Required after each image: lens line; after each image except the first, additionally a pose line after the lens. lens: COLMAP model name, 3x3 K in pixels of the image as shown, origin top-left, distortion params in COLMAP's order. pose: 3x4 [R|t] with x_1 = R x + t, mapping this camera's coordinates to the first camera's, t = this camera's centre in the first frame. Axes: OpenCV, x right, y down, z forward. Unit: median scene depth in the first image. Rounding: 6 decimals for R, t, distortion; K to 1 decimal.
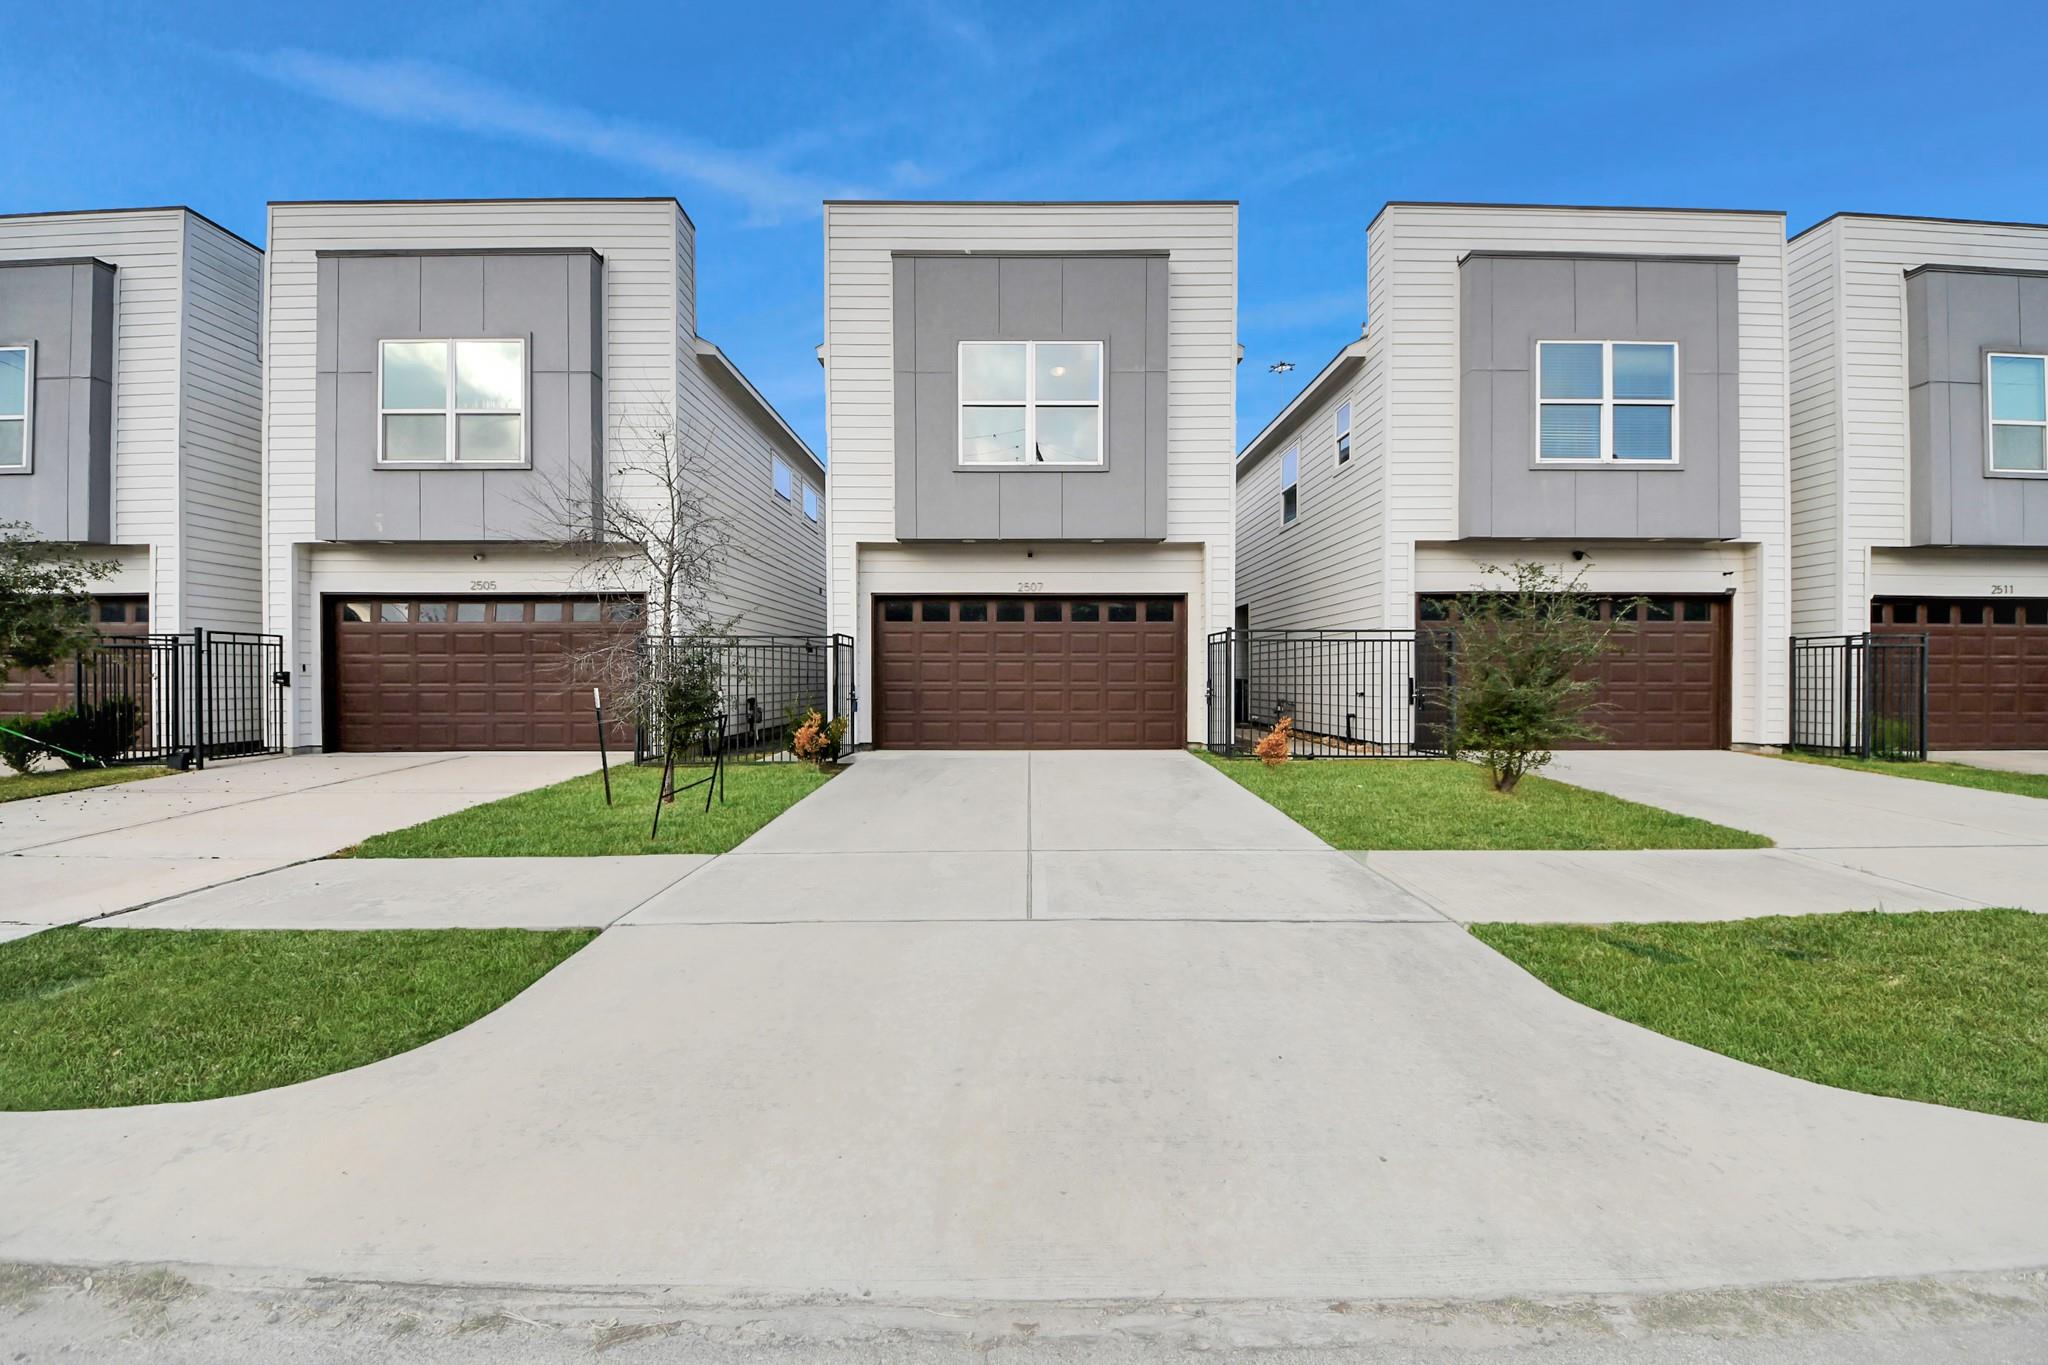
lens RADIAL K [[700.7, 0, 1025.7], [0, 700.7, 688.9], [0, 0, 1]] dist [0.034453, -0.017291]
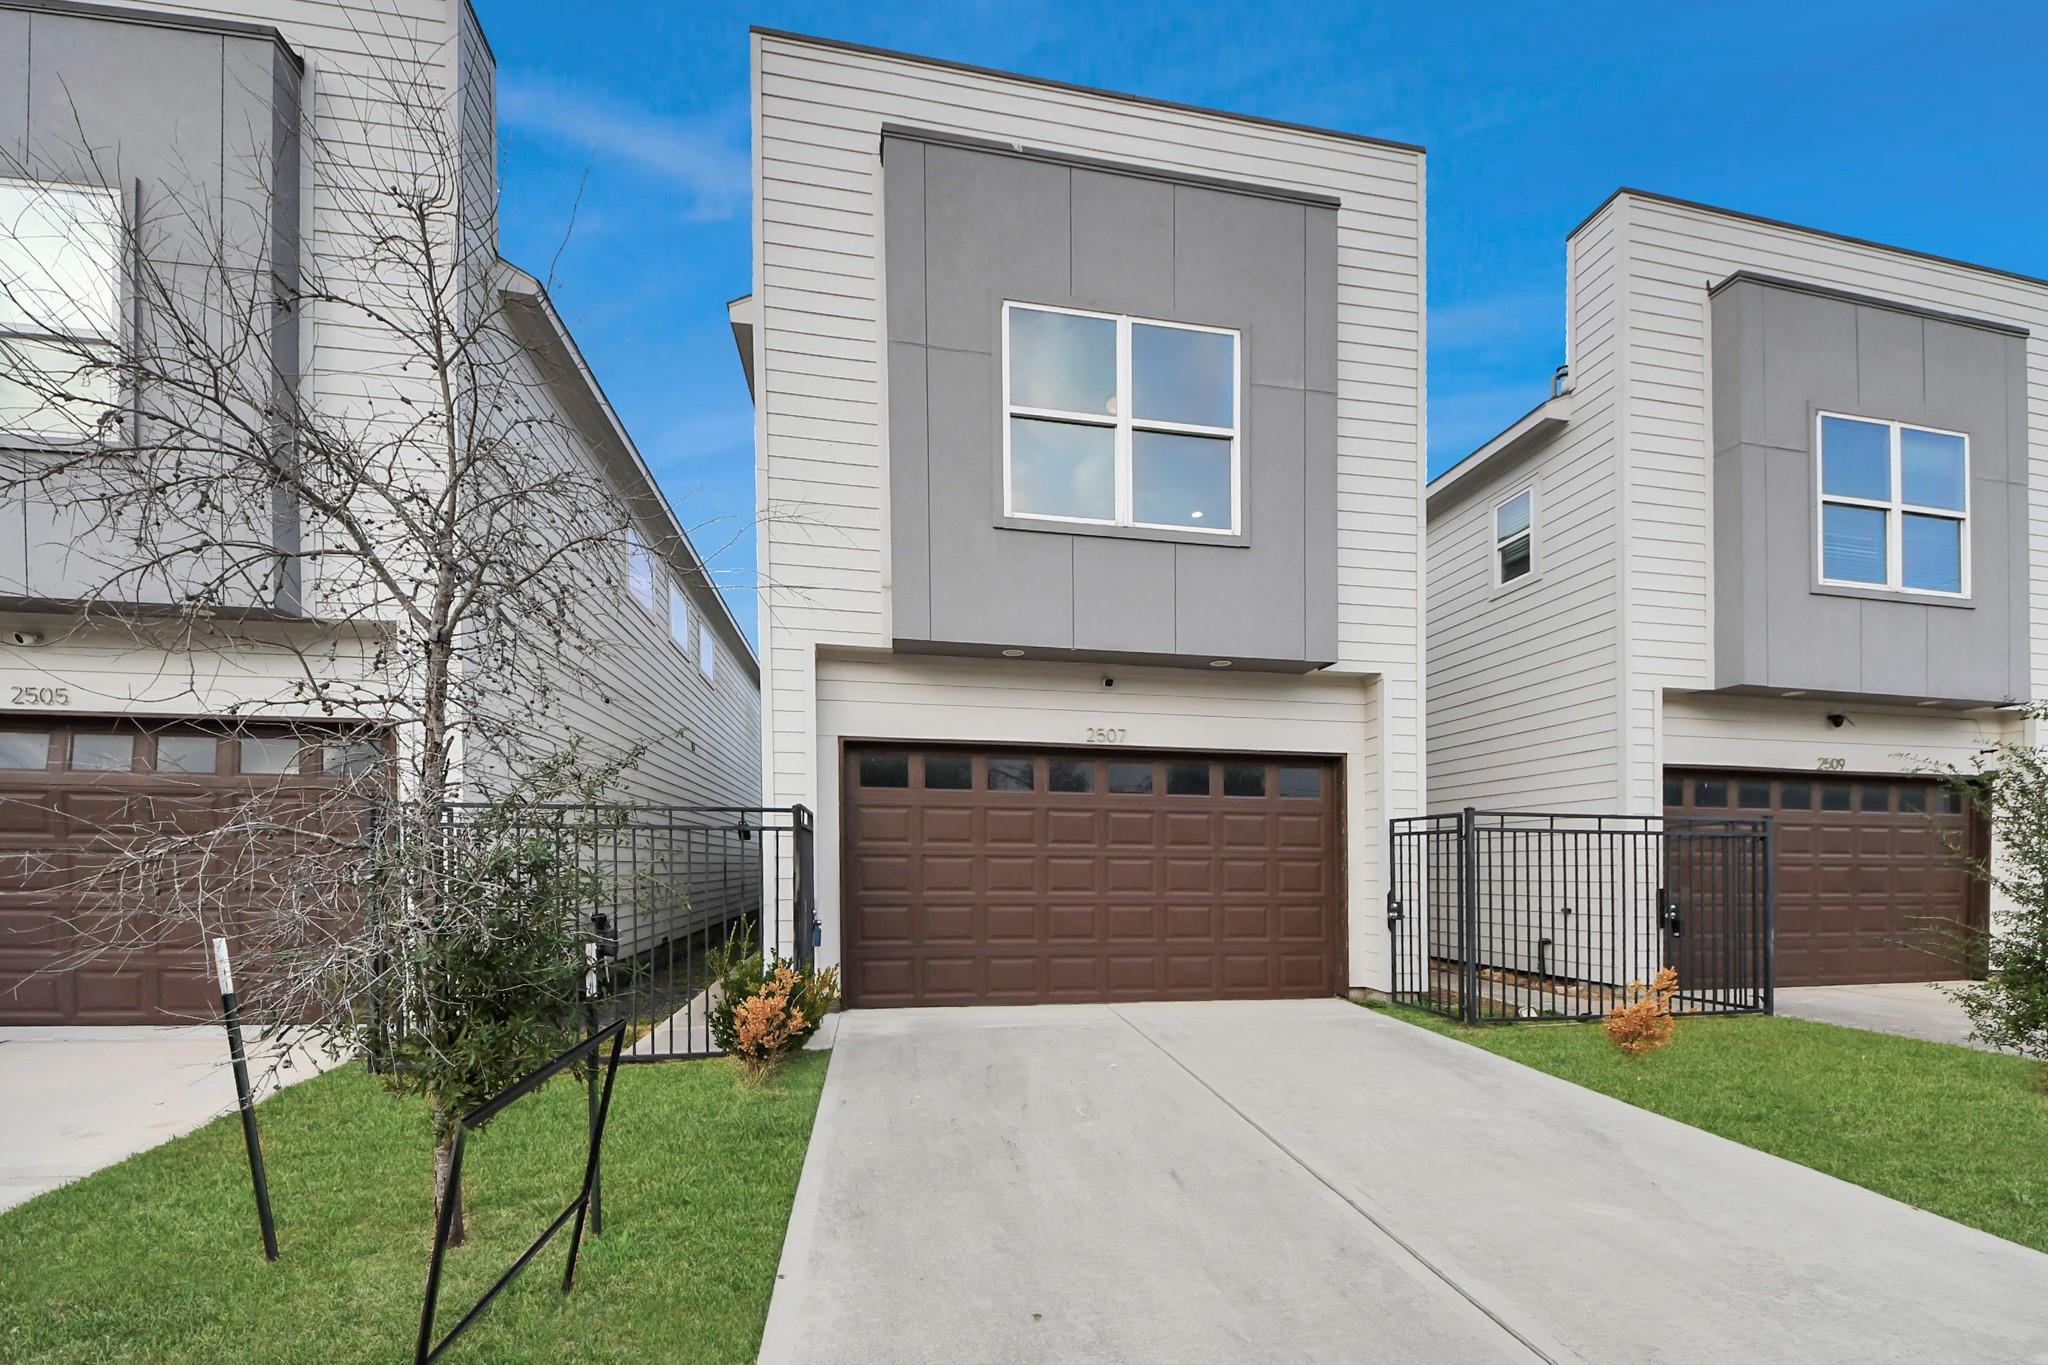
lens RADIAL K [[761.9, 0, 1020.4], [0, 761.9, 883.8], [0, 0, 1]] dist [0.025703, -0.008121]
pose [[0.985479, 0.004473, 0.169741, -0.181595], [-0.005720, 0.999960, 0.006856, -0.021538], [-0.169703, -0.007727, 0.985465, 0.364672]]
